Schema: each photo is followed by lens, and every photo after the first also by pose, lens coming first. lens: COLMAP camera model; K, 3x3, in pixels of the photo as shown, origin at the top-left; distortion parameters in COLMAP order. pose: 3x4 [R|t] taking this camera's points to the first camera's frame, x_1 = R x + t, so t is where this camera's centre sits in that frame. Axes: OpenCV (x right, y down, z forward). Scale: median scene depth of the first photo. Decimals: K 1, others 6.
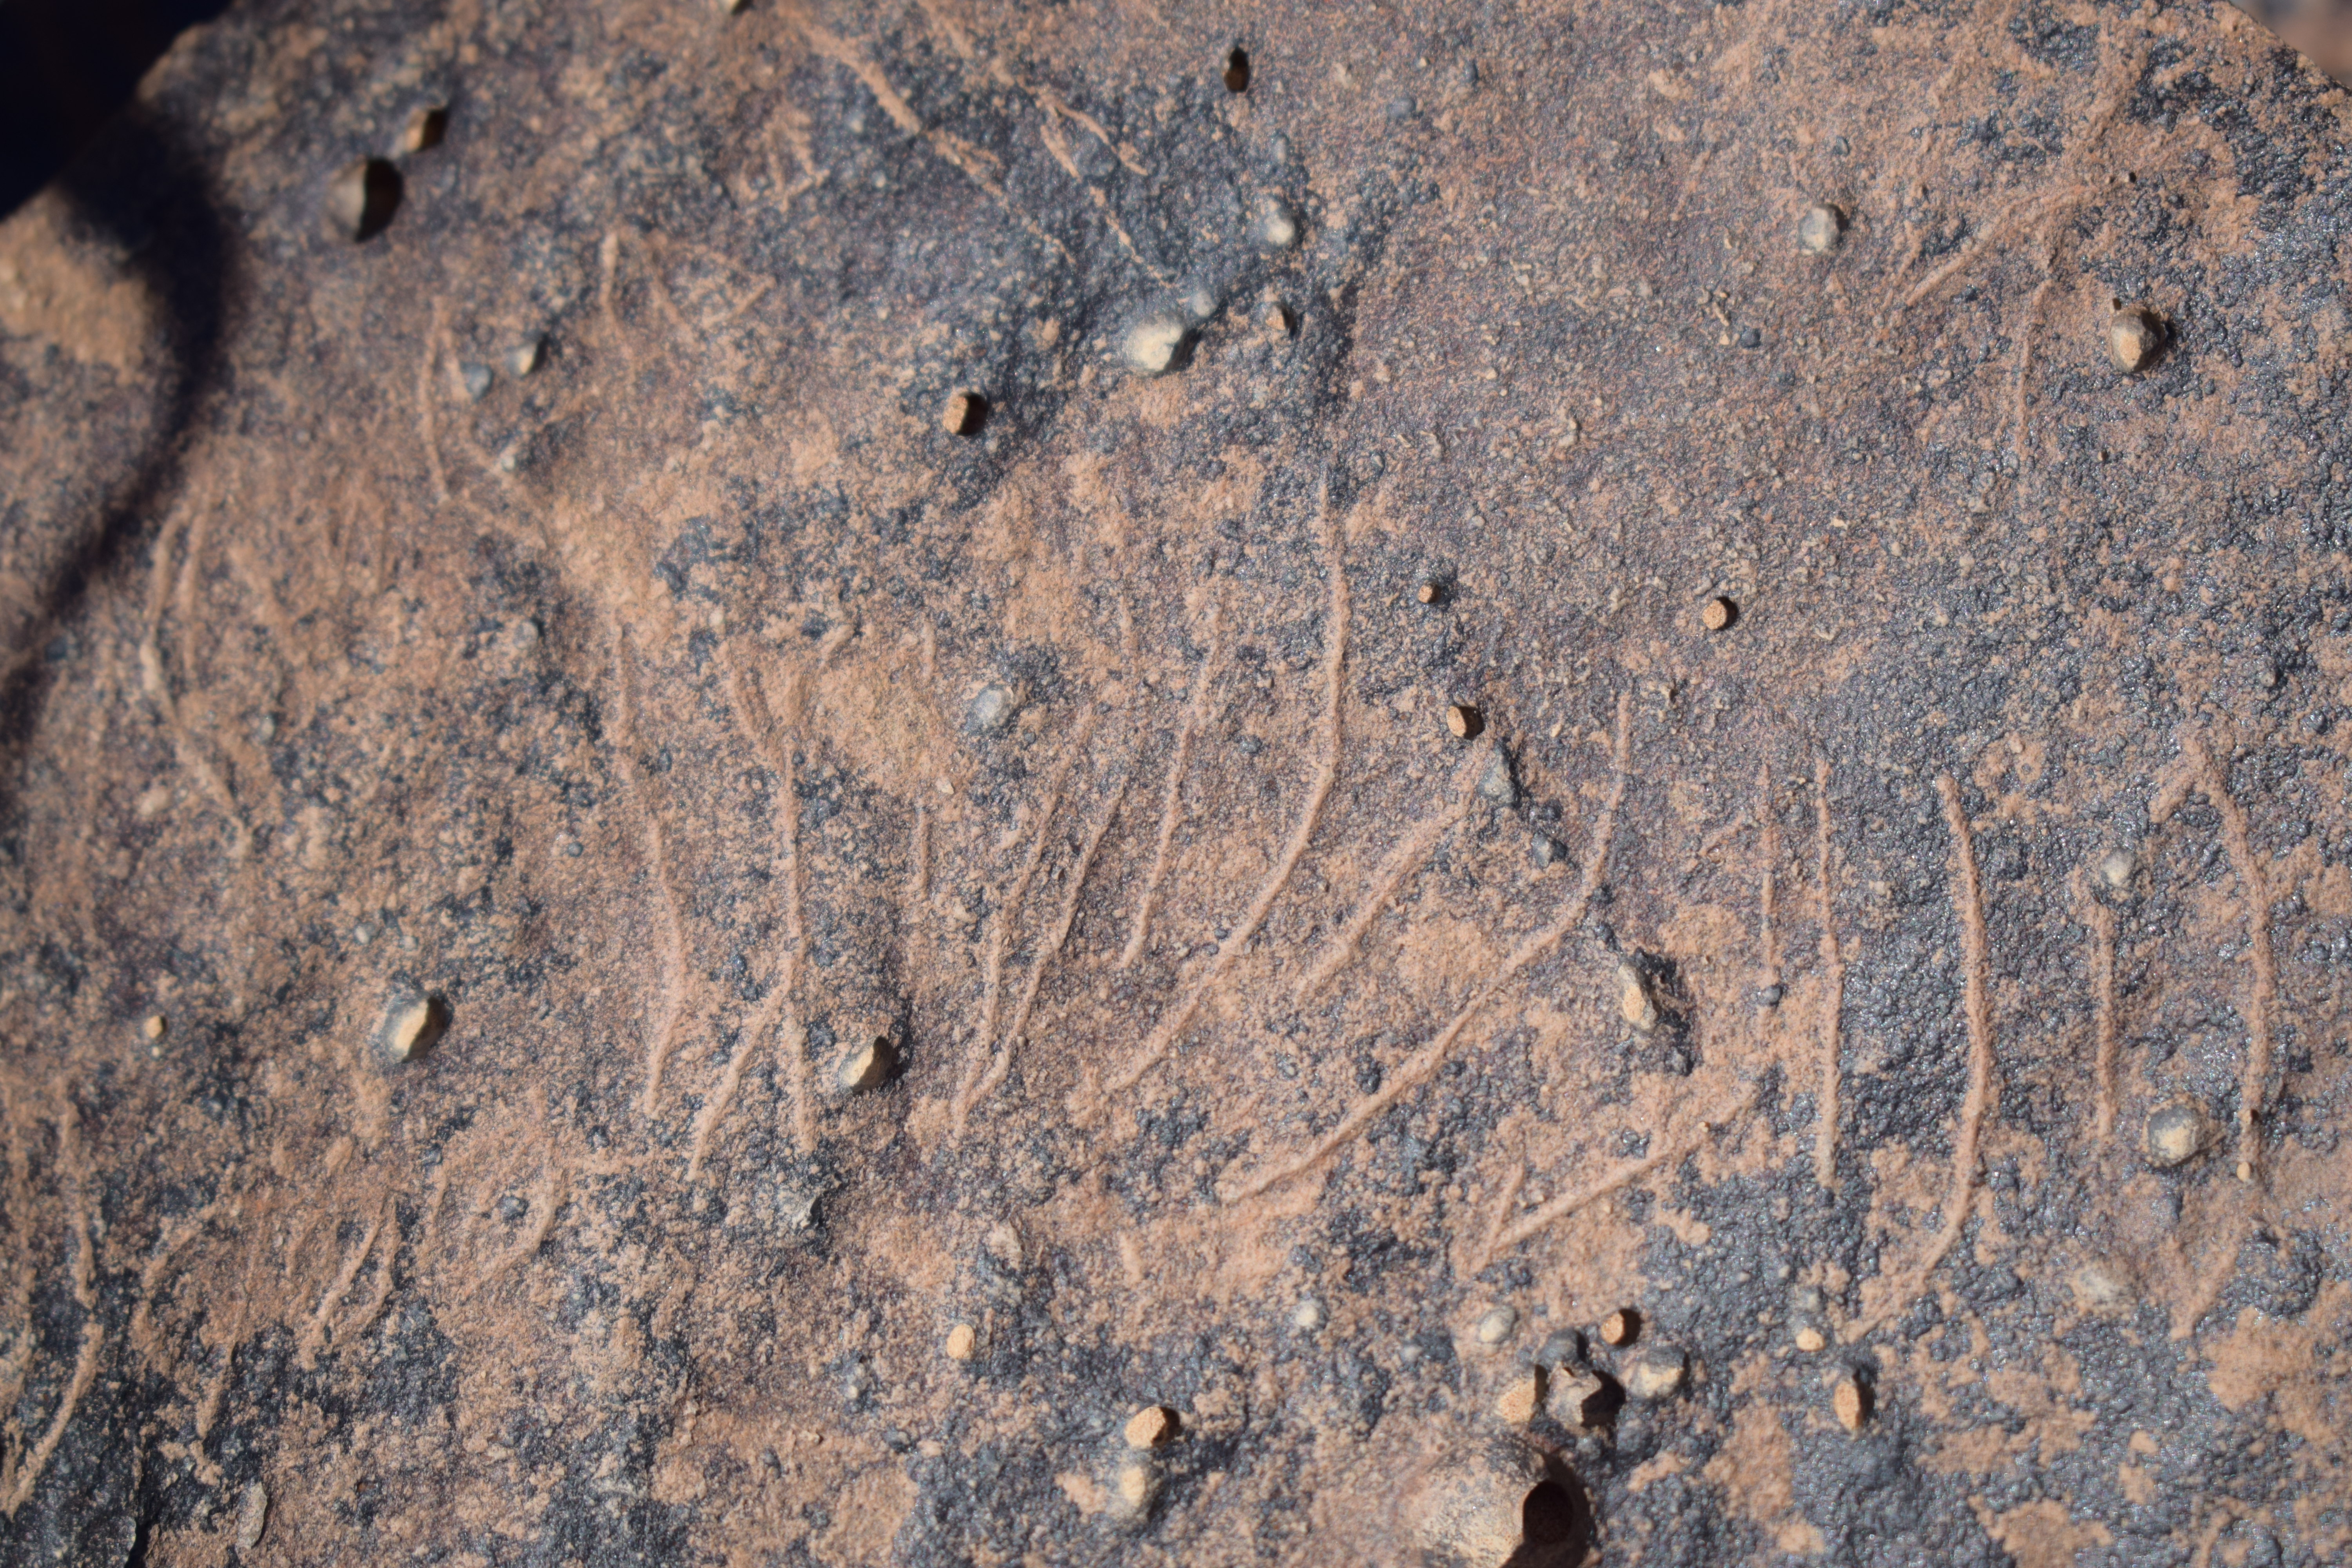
lens RADIAL K [[4473.8, 0, 1176.0], [0, 4473.8, 784.0], [0, 0, 1]] dist [0.013054, 0.021085]
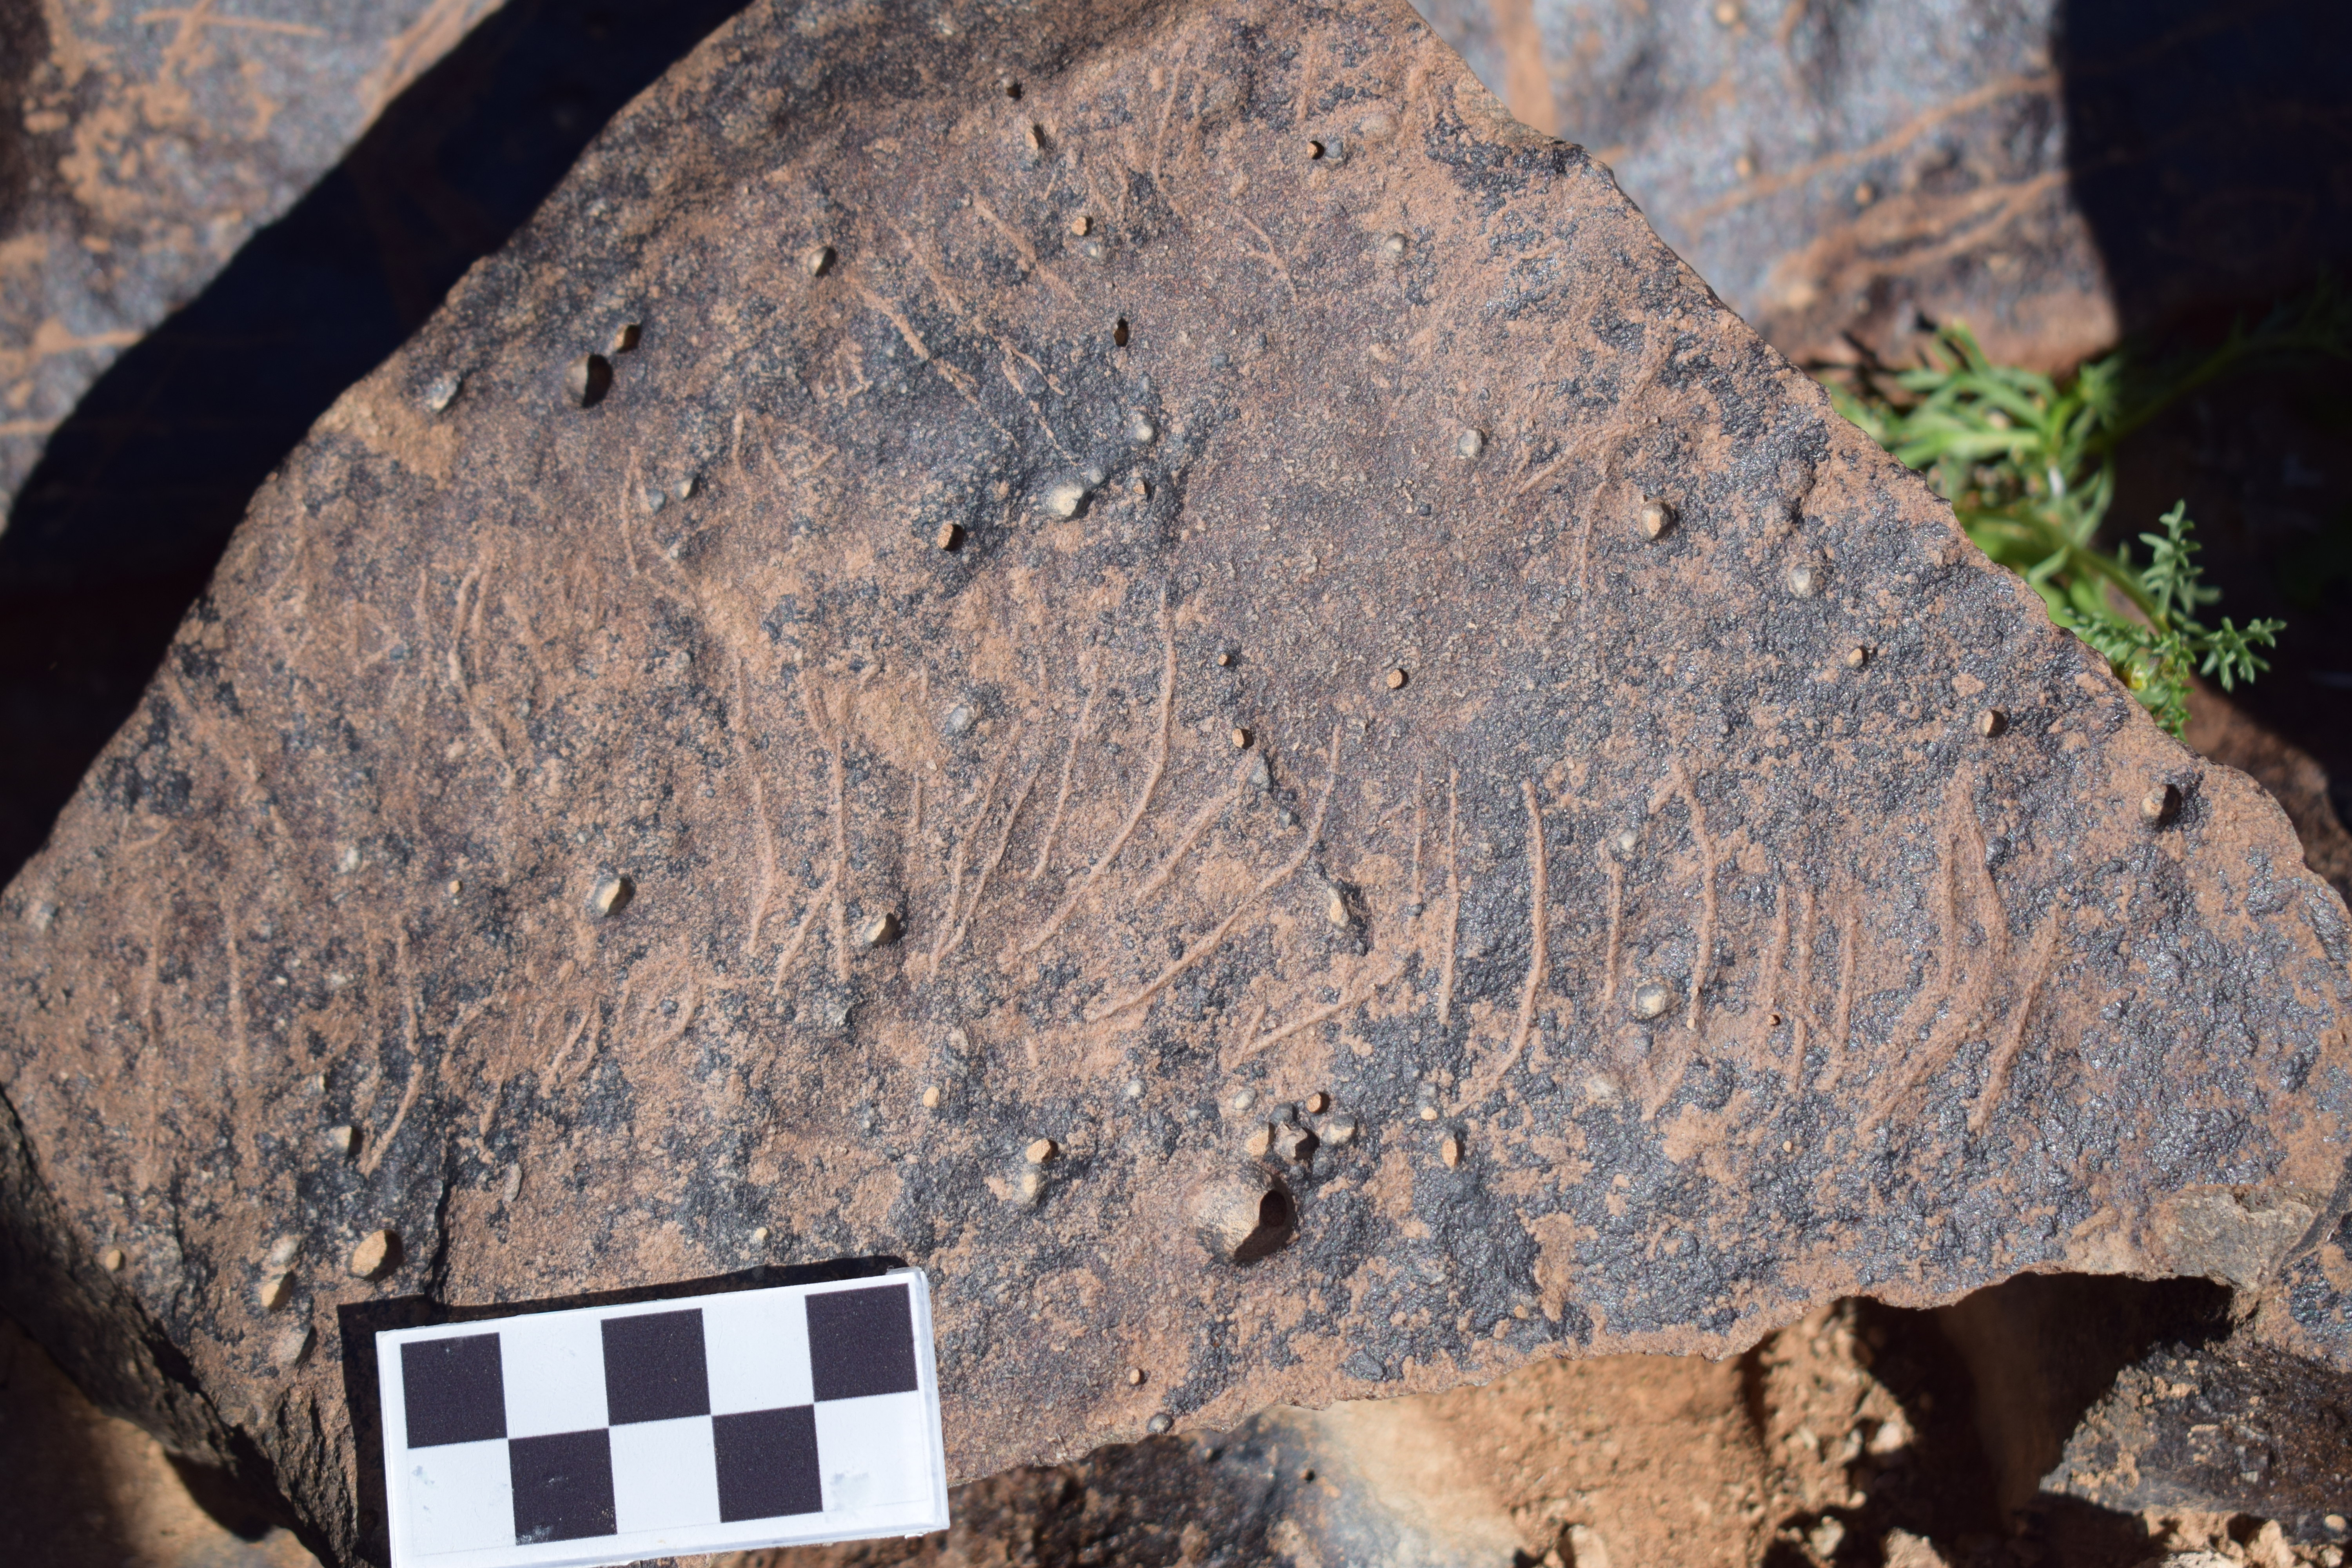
lens RADIAL K [[4509.5, 0, 1159.1], [0, 4509.5, 780.1], [0, 0, 1]] dist [0.013107, 0.135332]
pose [[0.999034, 0.031441, -0.030699, 0.084727], [-0.028575, 0.995558, 0.089713, -0.147070], [0.033383, -0.088749, 0.995494, -0.671027]]
